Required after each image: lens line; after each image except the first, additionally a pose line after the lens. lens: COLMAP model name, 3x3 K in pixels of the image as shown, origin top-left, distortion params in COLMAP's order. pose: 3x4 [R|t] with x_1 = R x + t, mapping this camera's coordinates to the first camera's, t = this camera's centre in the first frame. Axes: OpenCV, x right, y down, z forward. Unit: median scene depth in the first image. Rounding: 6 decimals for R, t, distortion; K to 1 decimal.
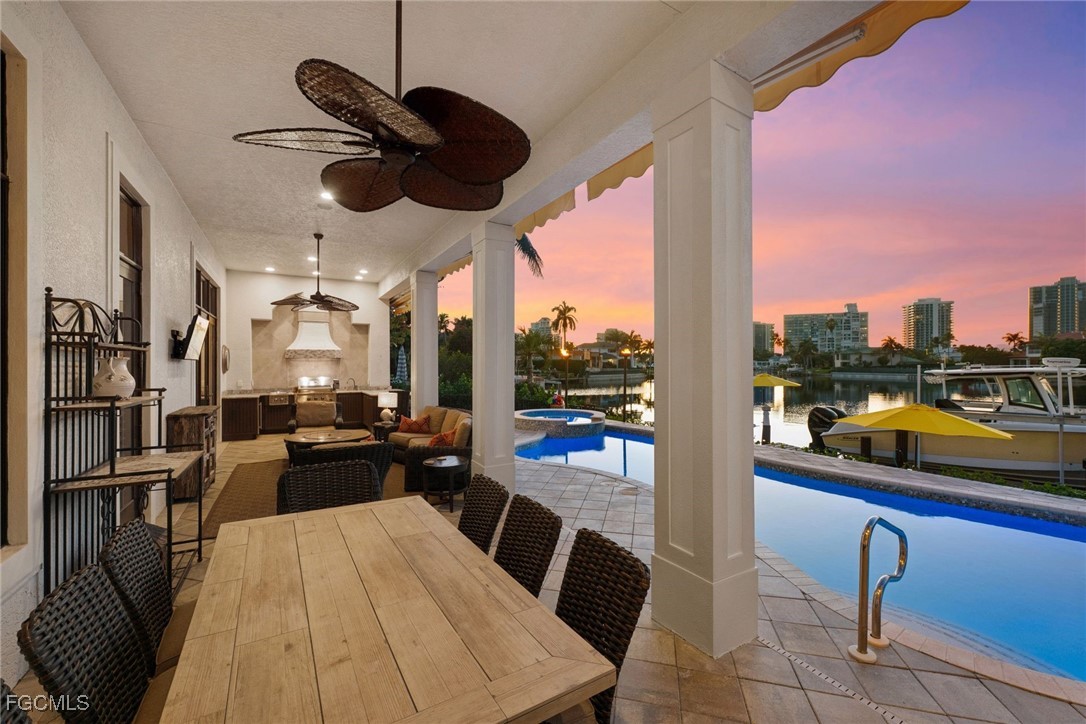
lens RADIAL K [[430.6, 0, 534.7], [0, 430.6, 362.5], [0, 0, 1]] dist [-0.000107, -0.000372]
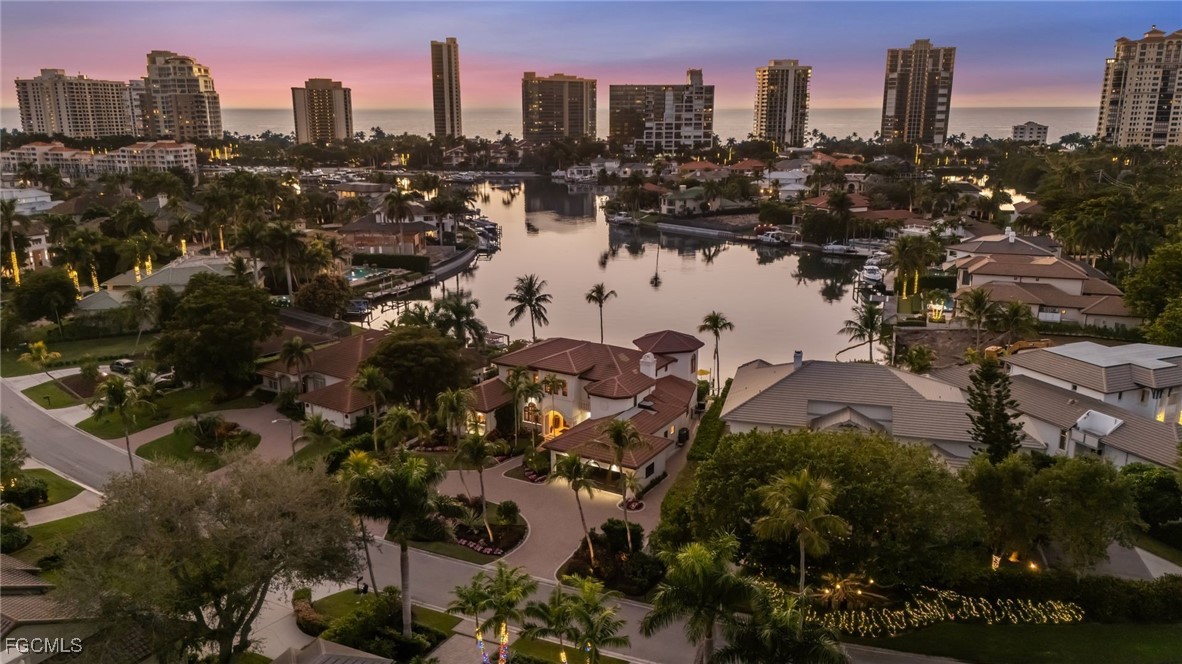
lens RADIAL K [[812.2, 0, 589.9], [0, 812.2, 332.4], [0, 0, 1]] dist [-0.003041, -0.001795]
pose [[0.876682, -0.114527, 0.467239, -0.286585], [-0.000385, 0.971081, 0.238749, -0.180816], [-0.481070, -0.209487, 0.851286, -0.480383]]
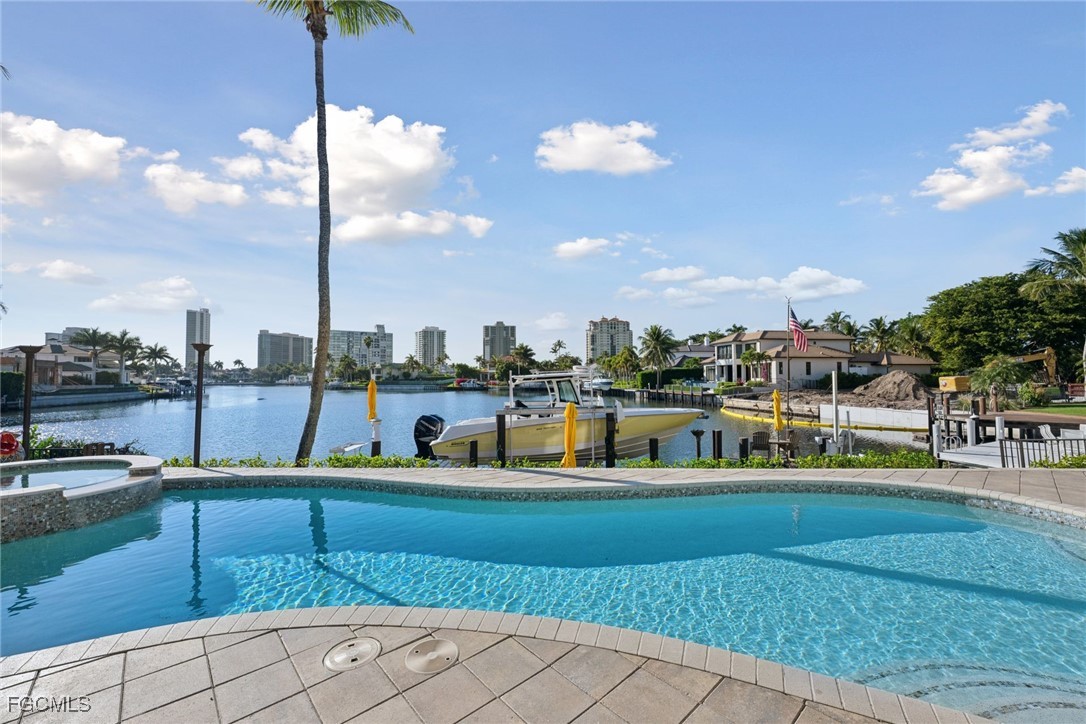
lens RADIAL K [[438.7, 0, 547.7], [0, 438.7, 360.7], [0, 0, 1]] dist [-0.008464, 0.000821]
pose [[0.537912, 0.028222, 0.842529, -0.001631], [0.003036, 0.999368, -0.035414, 0.001668], [-0.842996, 0.021607, 0.537486, 0.023809]]
